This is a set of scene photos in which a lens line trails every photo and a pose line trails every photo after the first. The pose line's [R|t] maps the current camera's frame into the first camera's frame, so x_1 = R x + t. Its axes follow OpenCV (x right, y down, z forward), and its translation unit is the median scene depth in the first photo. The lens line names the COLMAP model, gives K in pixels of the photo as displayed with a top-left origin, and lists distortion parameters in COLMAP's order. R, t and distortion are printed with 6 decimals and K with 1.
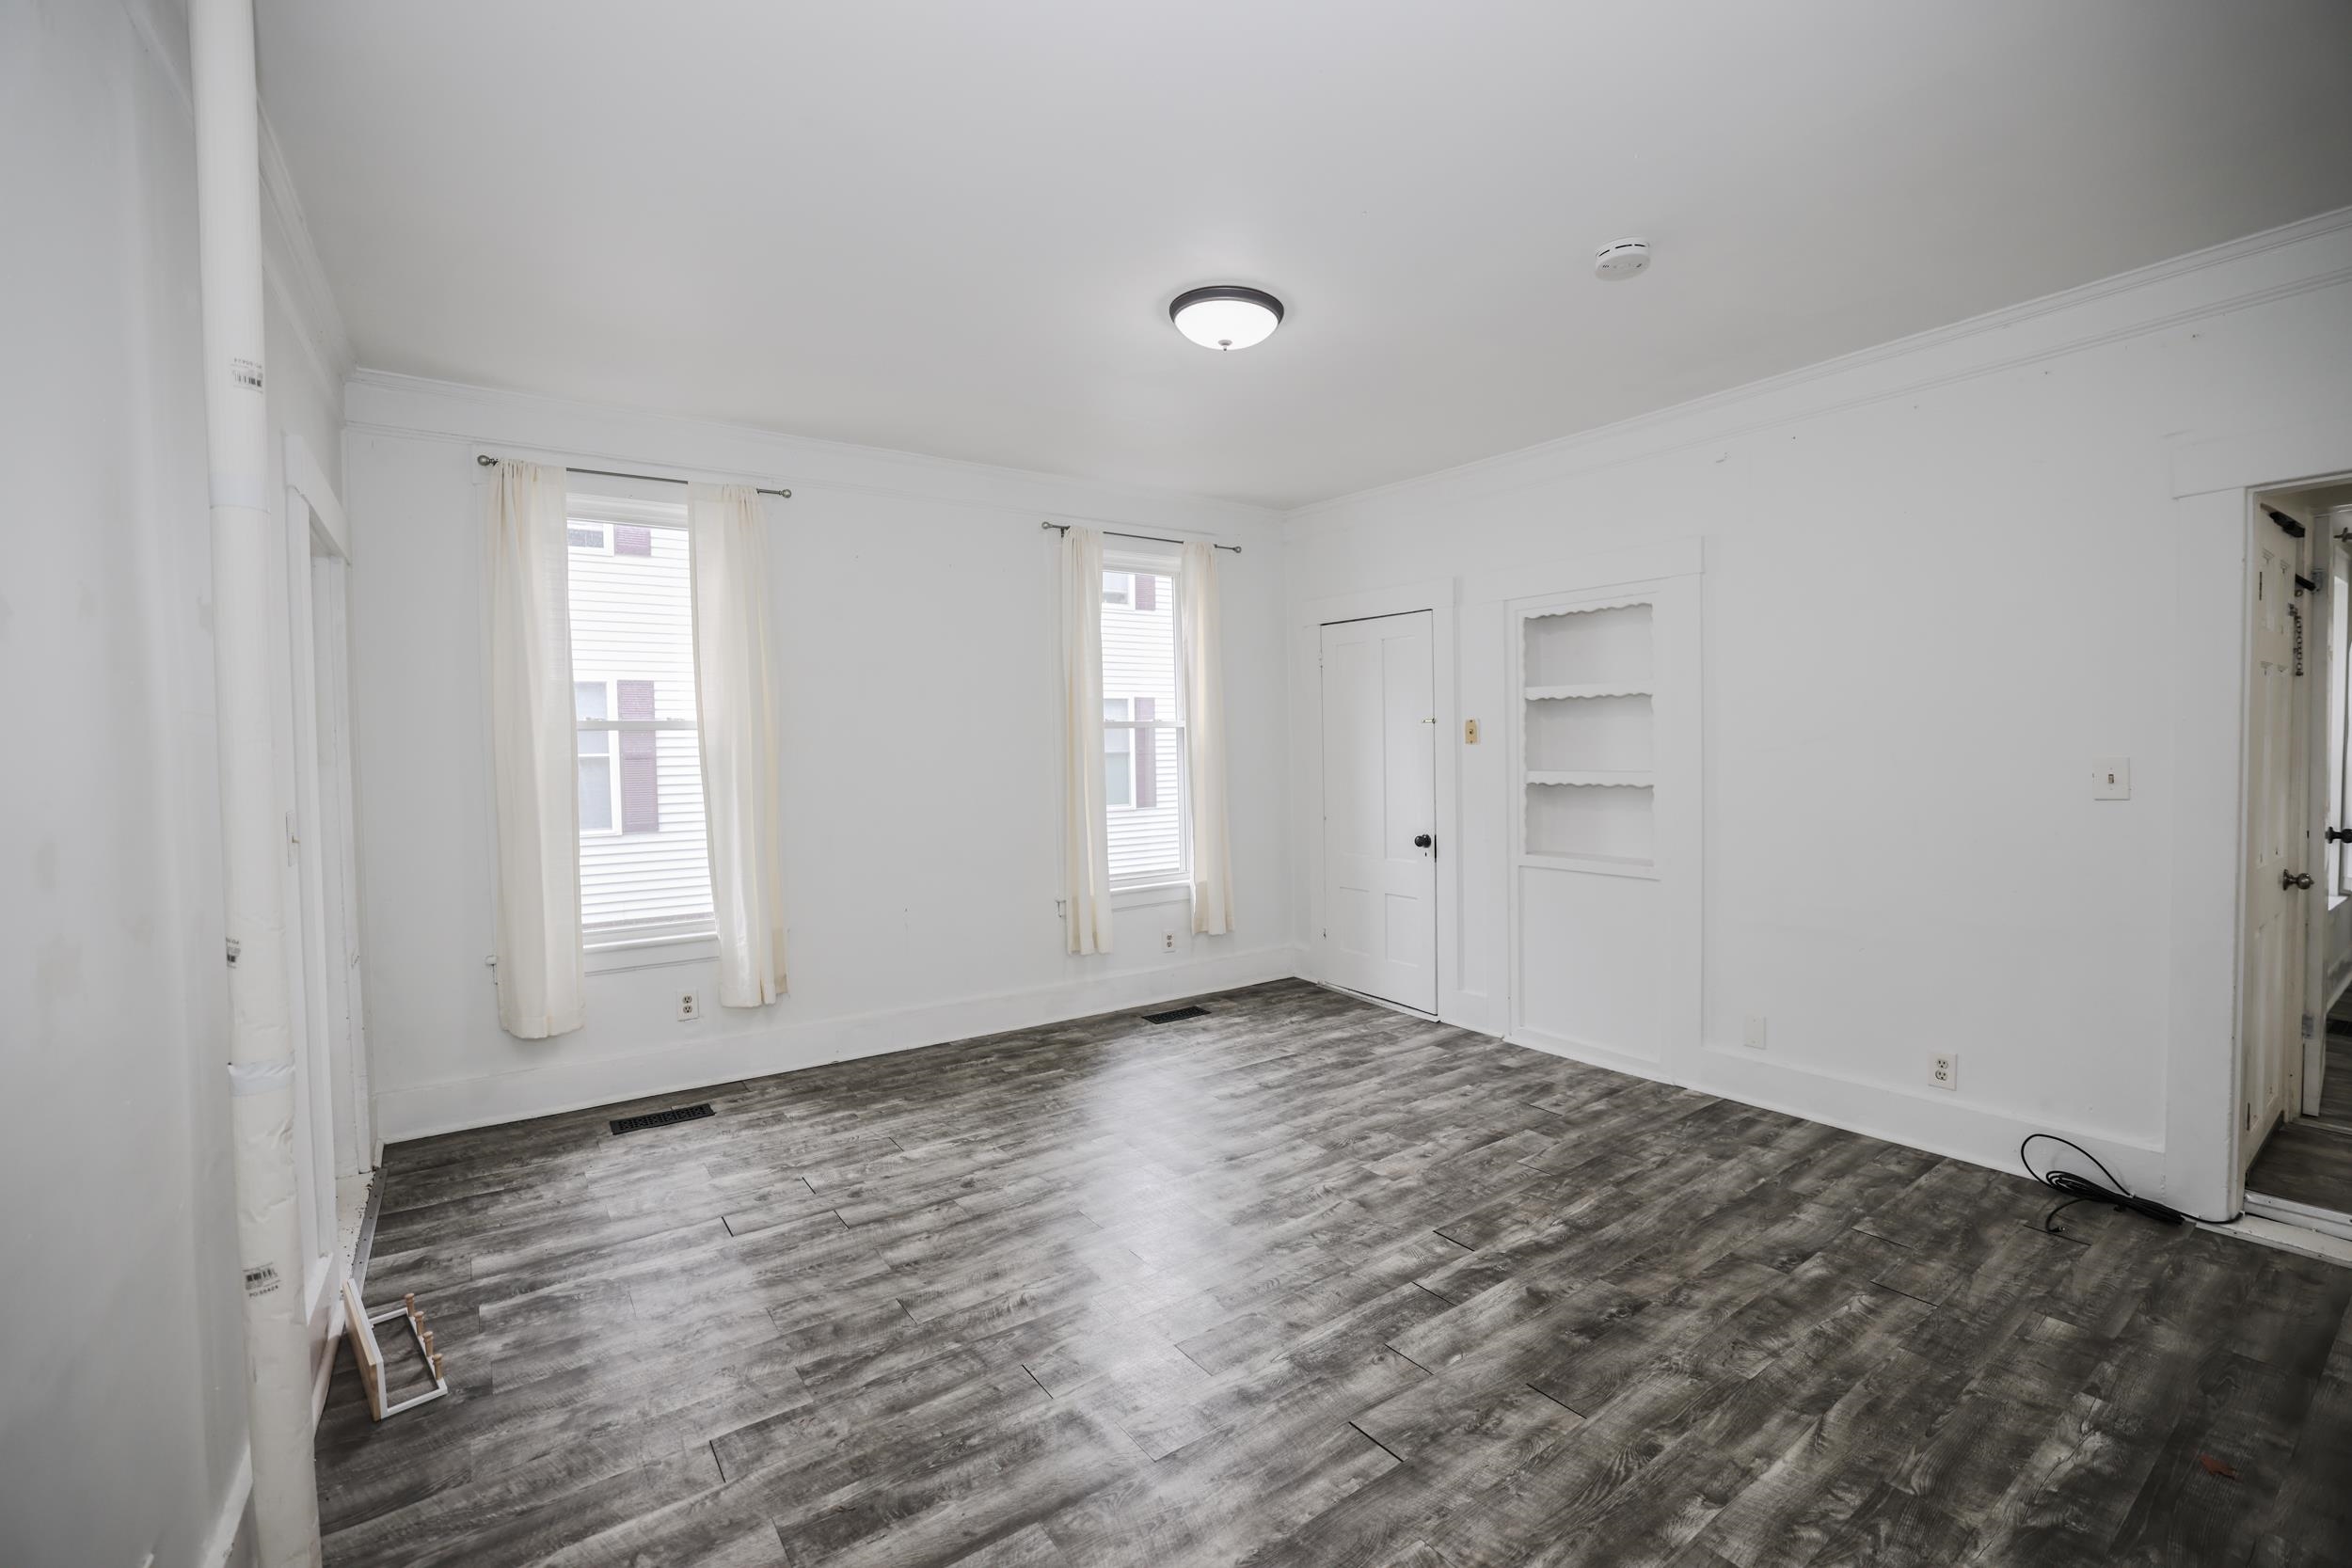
lens RADIAL K [[1011.0, 0, 1178.6], [0, 1011.0, 778.6], [0, 0, 1]] dist [-0.045246, 0.018190]
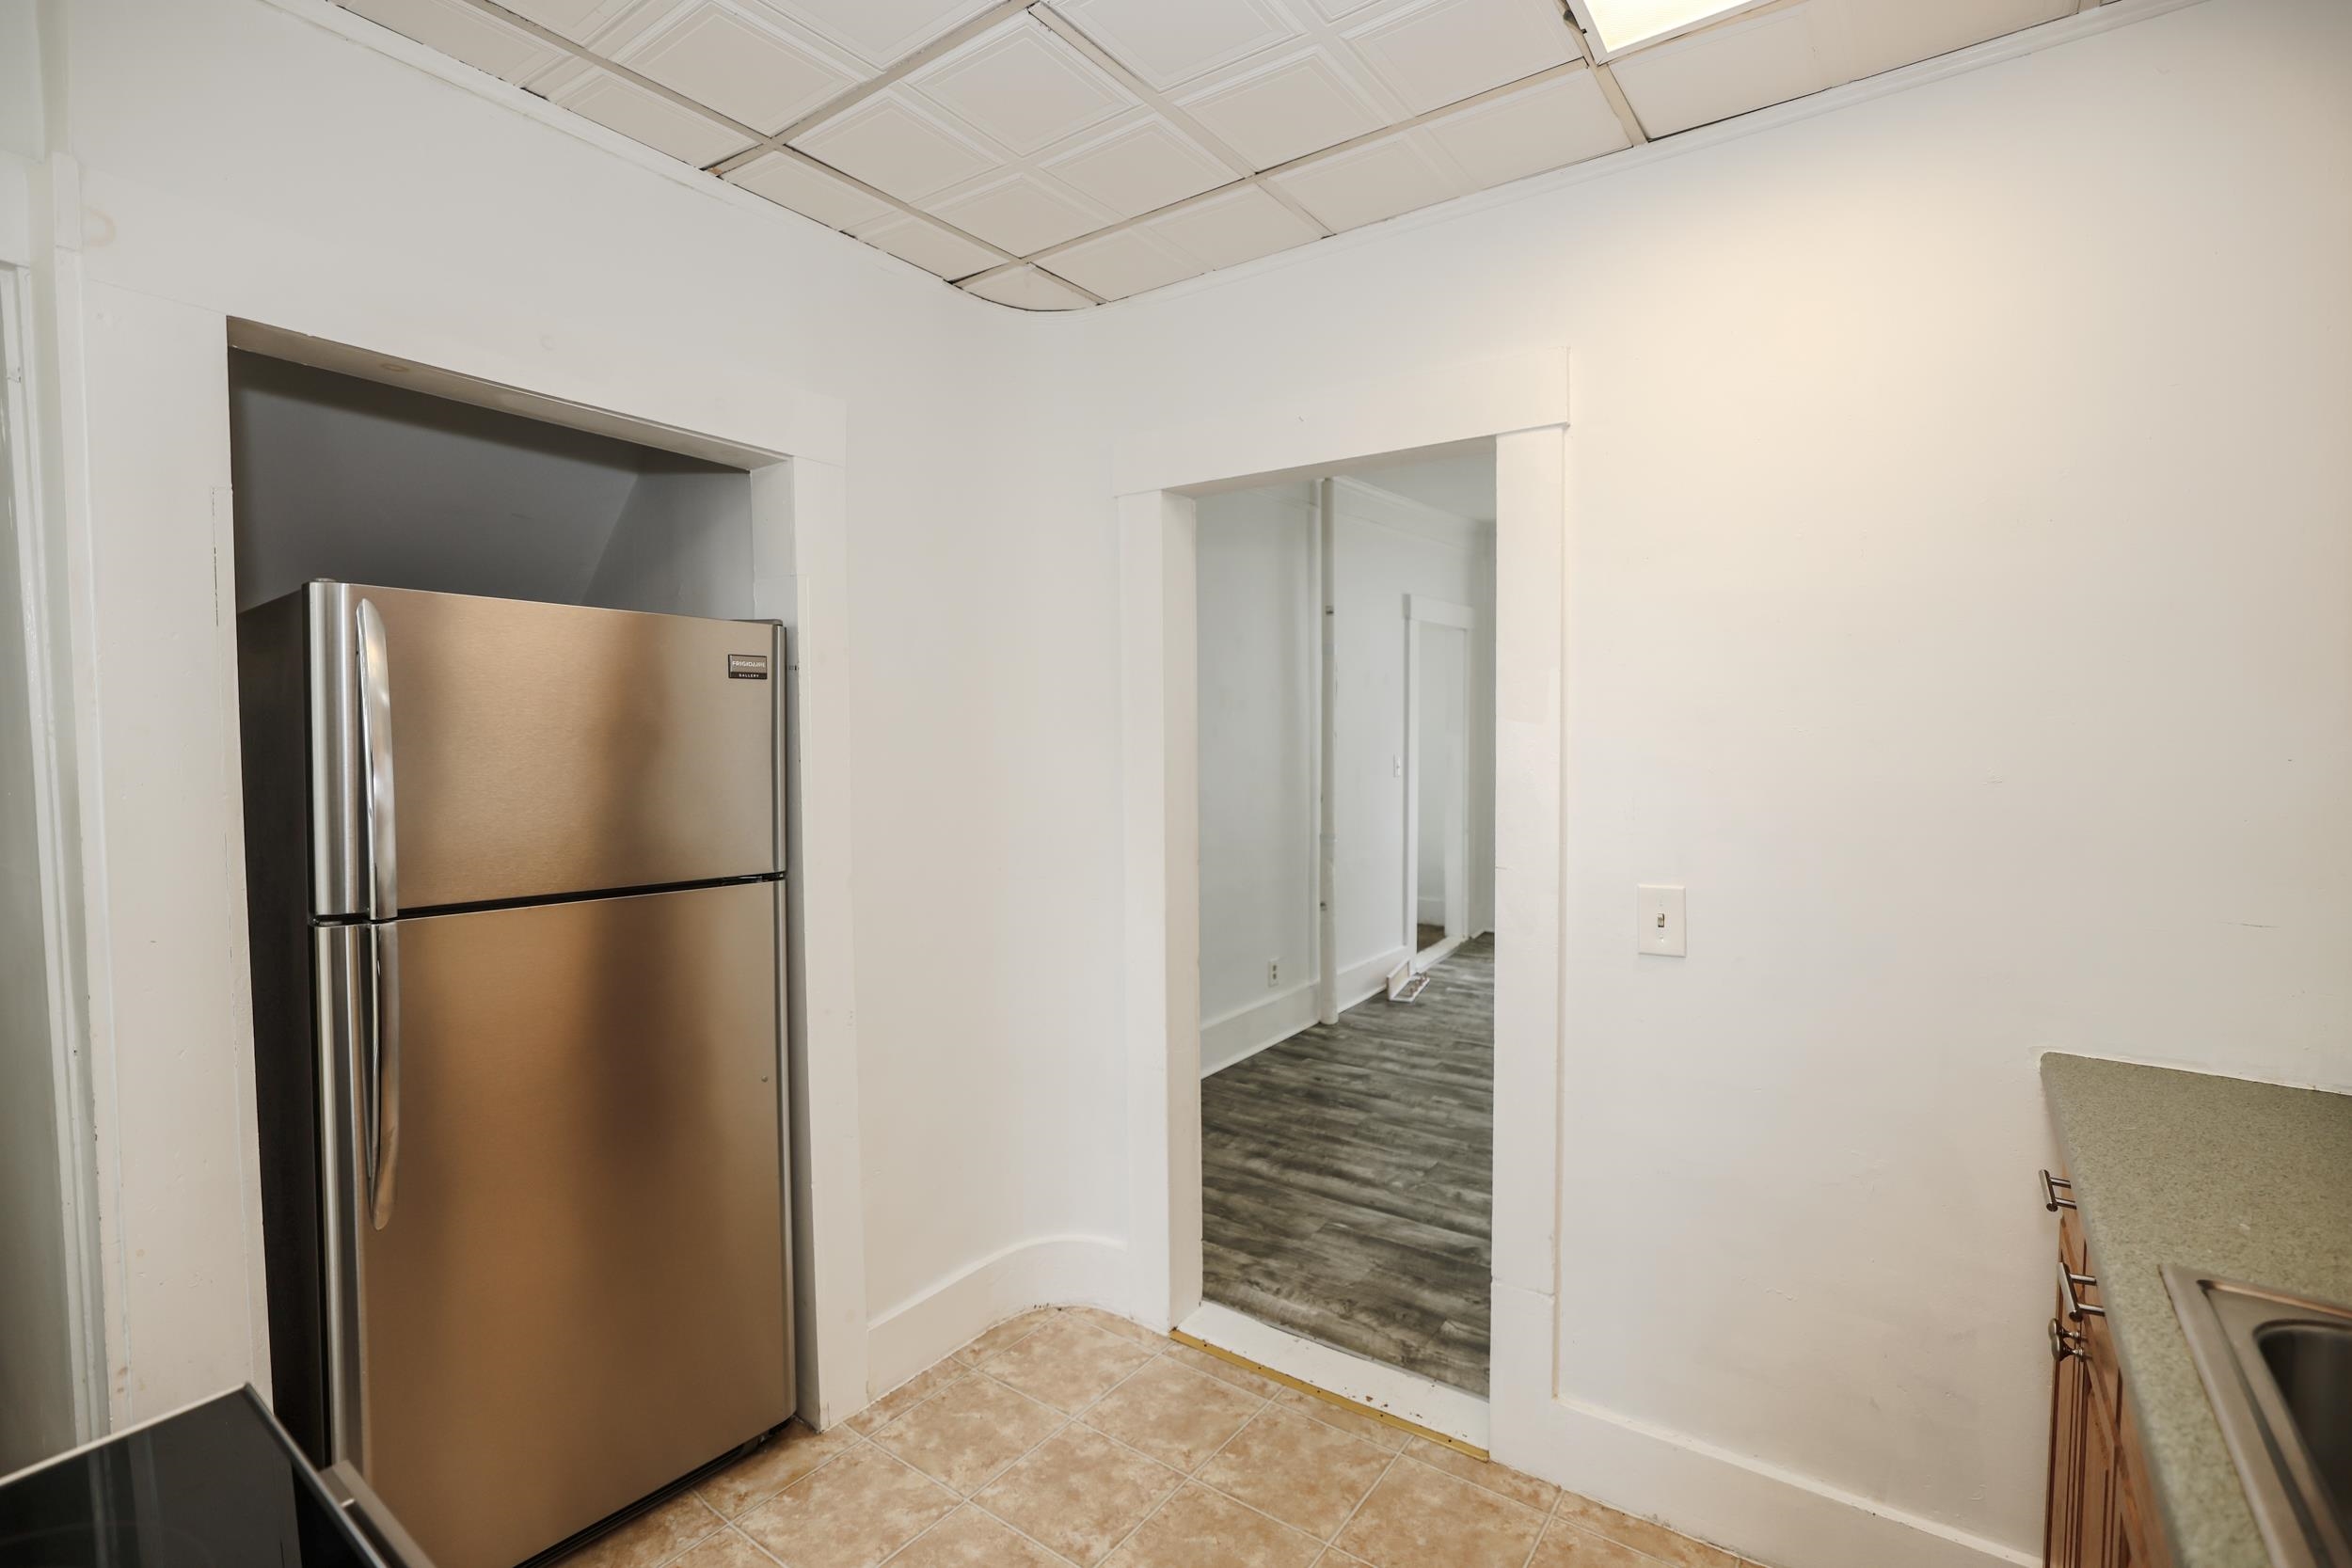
lens RADIAL K [[1039.4, 0, 1180.8], [0, 1039.4, 775.0], [0, 0, 1]] dist [-0.047004, 0.017410]
pose [[0.322104, 0.058692, -0.944883, 0.930331], [-0.019639, 0.998276, 0.055314, -0.034623], [0.946501, 0.000739, 0.322701, -0.223104]]
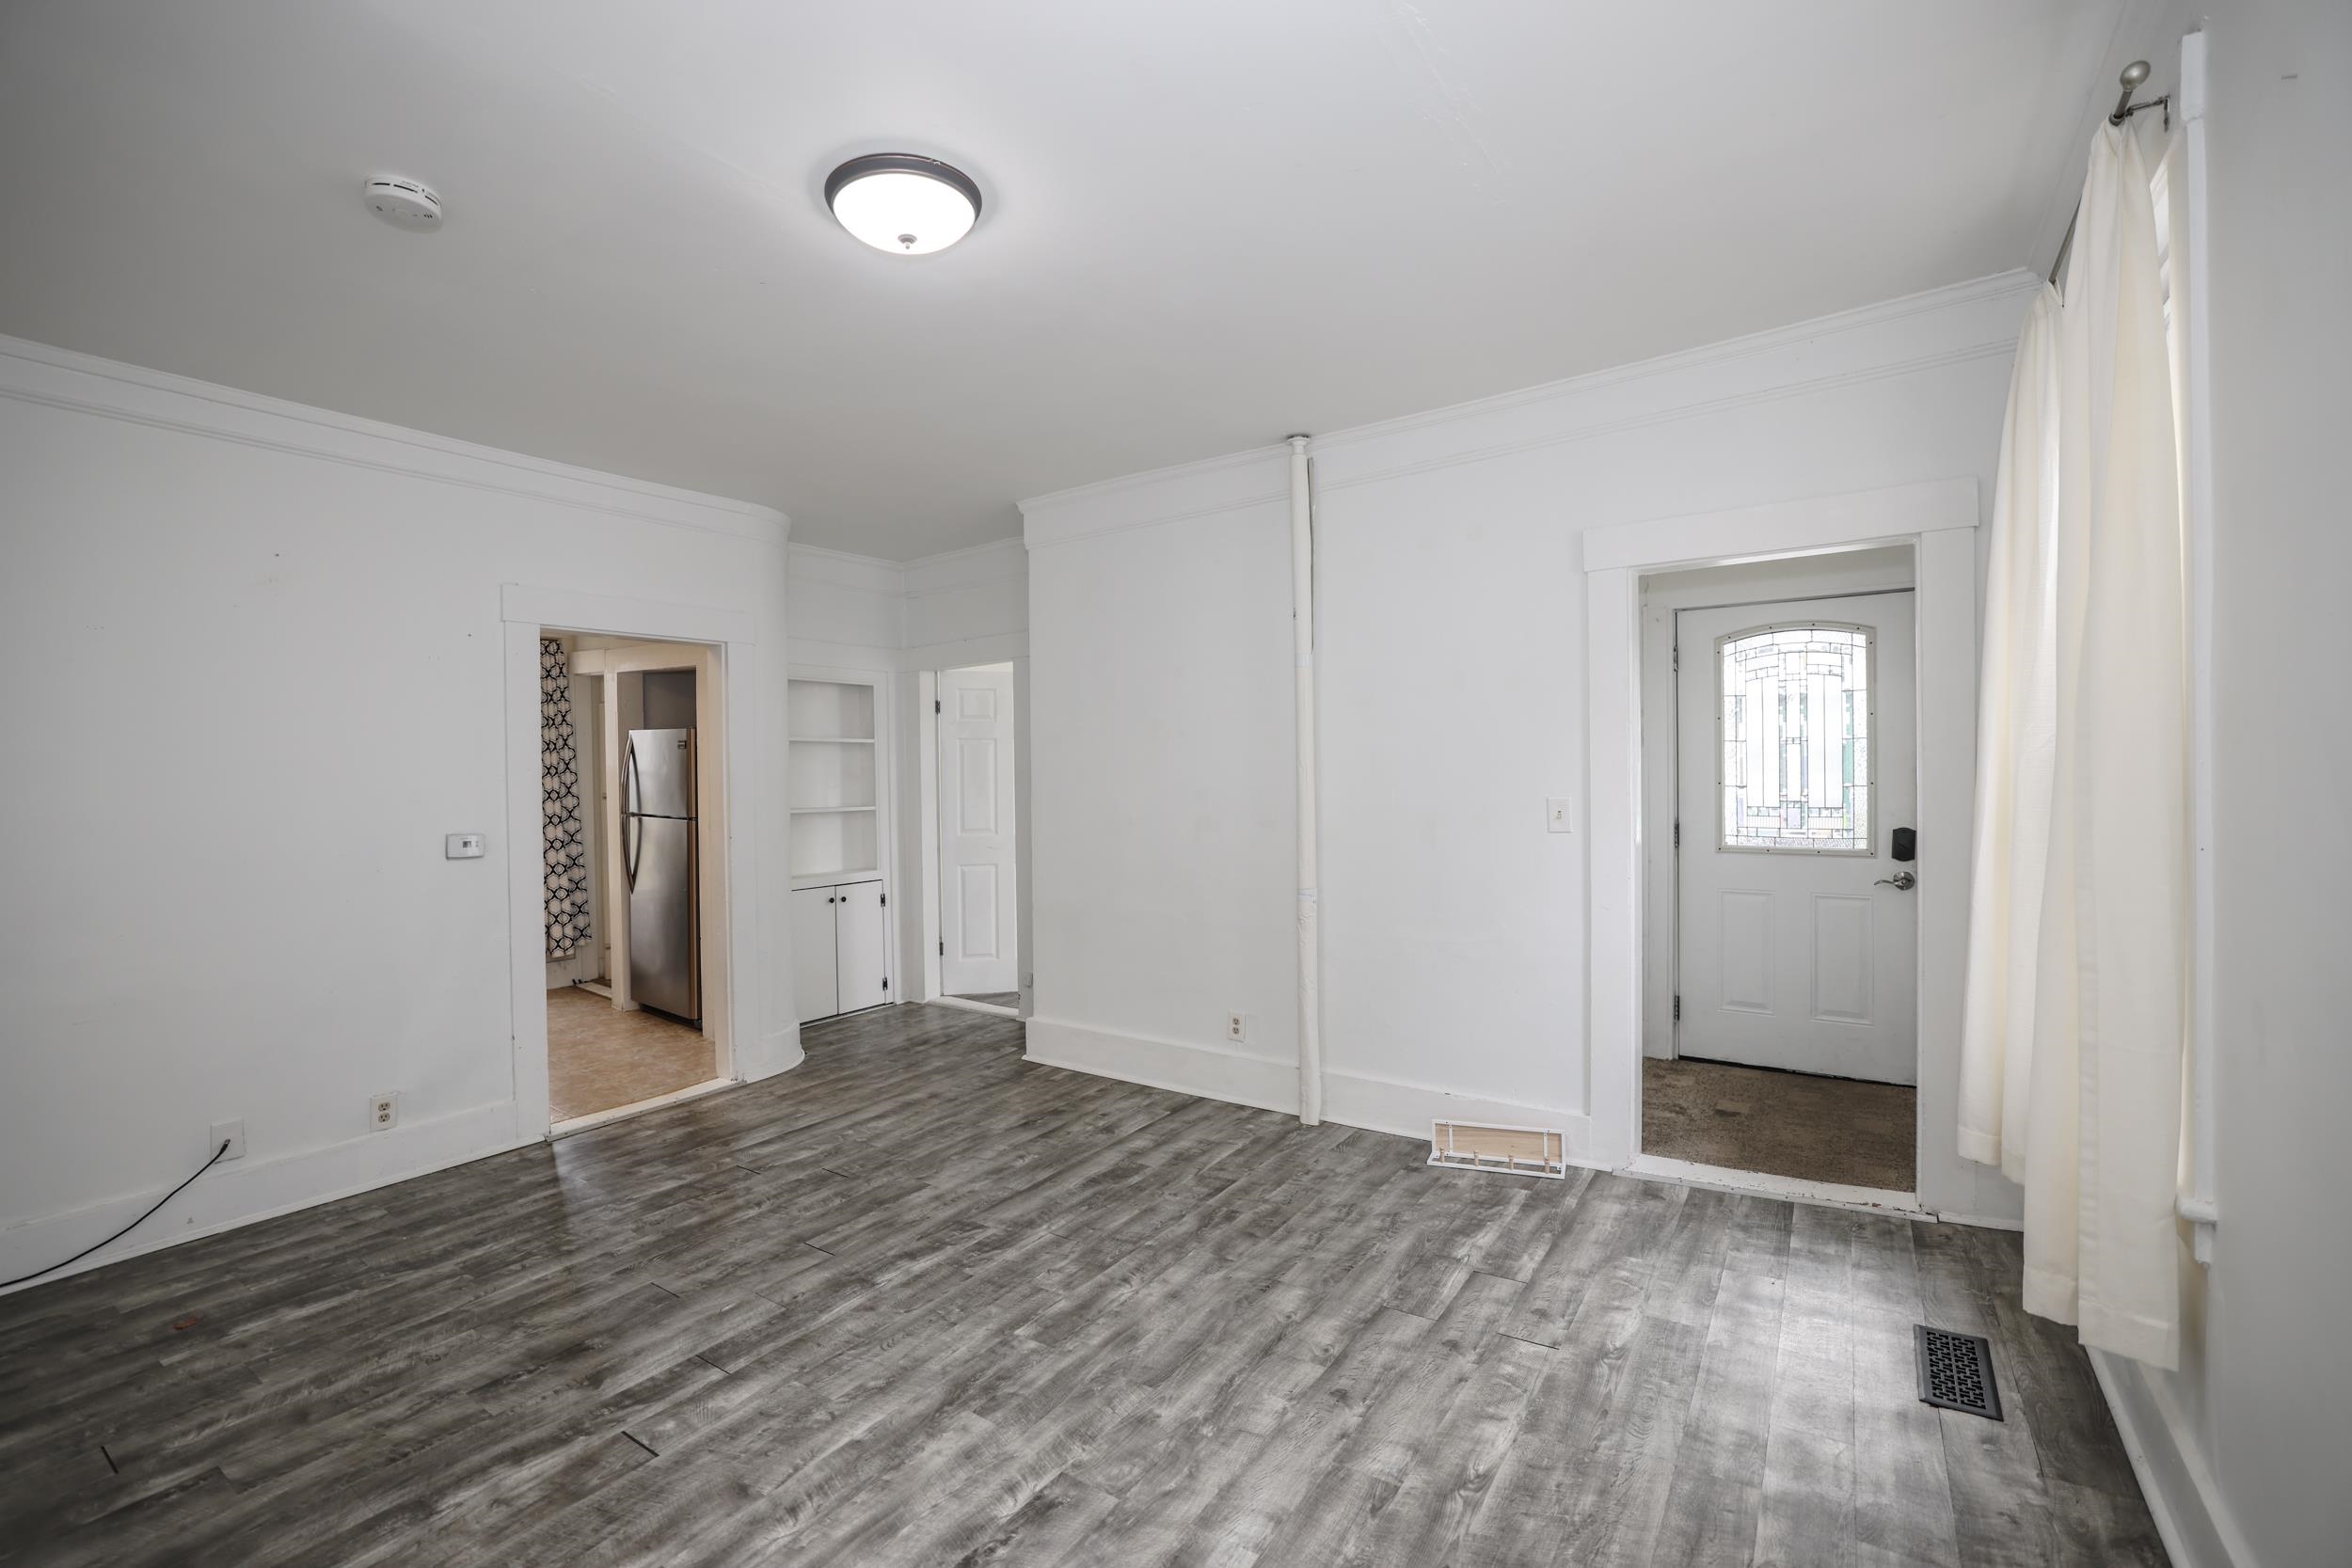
lens RADIAL K [[1011.0, 0, 1178.6], [0, 1011.0, 778.6], [0, 0, 1]] dist [-0.045246, 0.018190]
pose [[-0.934714, 0.038046, -0.353359, 0.117735], [0.025318, 0.998856, 0.040574, -0.048910], [0.354499, 0.028978, -0.934607, 1.543936]]
